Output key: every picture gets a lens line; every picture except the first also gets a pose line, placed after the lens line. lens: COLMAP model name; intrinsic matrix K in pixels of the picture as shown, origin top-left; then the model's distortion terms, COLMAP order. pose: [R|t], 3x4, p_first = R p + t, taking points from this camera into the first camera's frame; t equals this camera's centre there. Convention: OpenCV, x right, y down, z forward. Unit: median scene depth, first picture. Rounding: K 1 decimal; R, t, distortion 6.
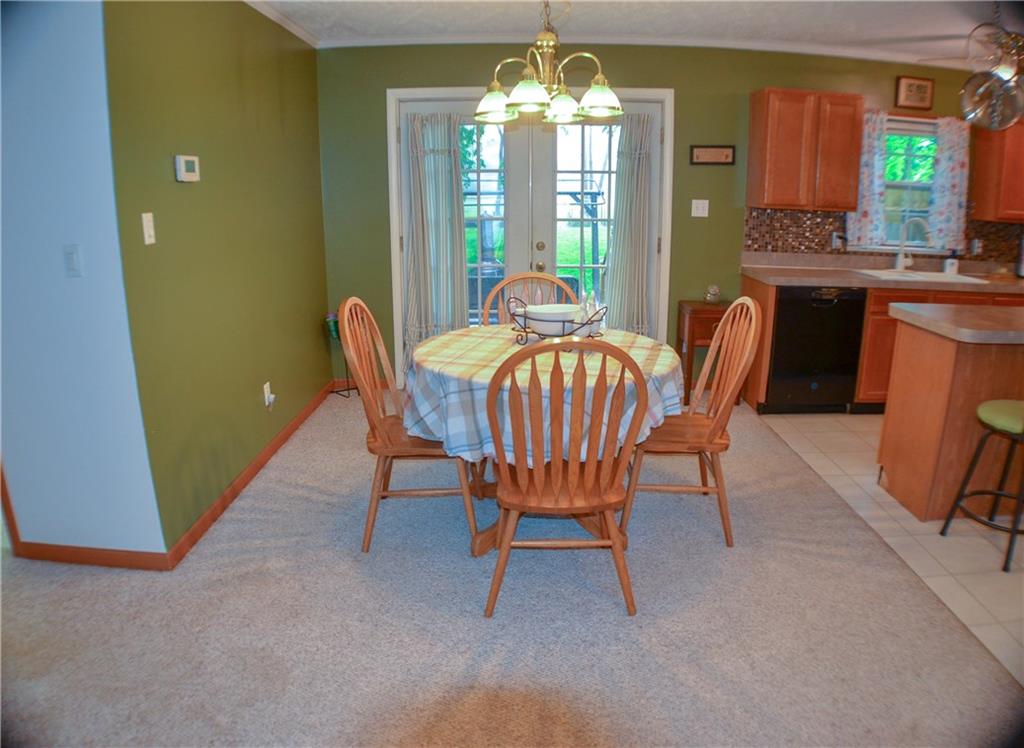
lens RADIAL K [[676.3, 0, 512.0], [0, 676.3, 374.0], [0, 0, 1]] dist [-0.200324, 0.057142]
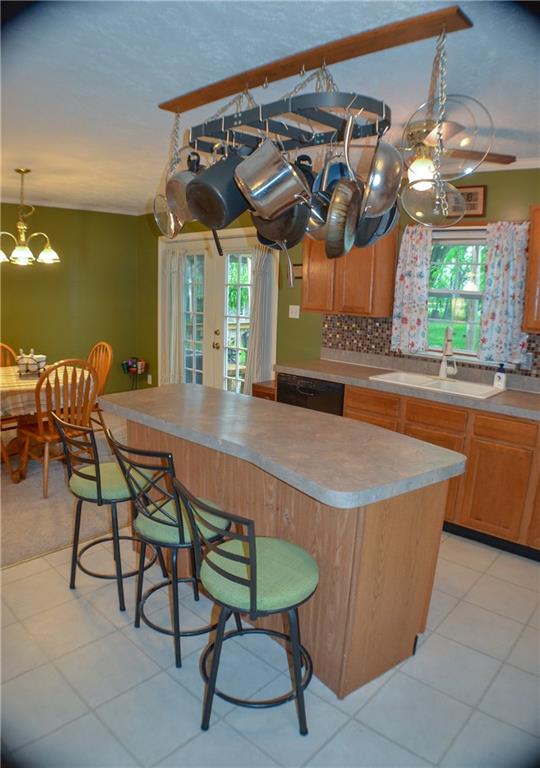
lens RADIAL K [[492.5, 0, 270.0], [0, 492.5, 384.0], [0, 0, 1]] dist [-0.196445, 0.047300]
pose [[0.756327, 0.148963, -0.637008, 0.939258], [-0.202012, 0.979323, -0.010838, -0.094750], [0.622222, 0.136880, 0.770781, 0.245732]]
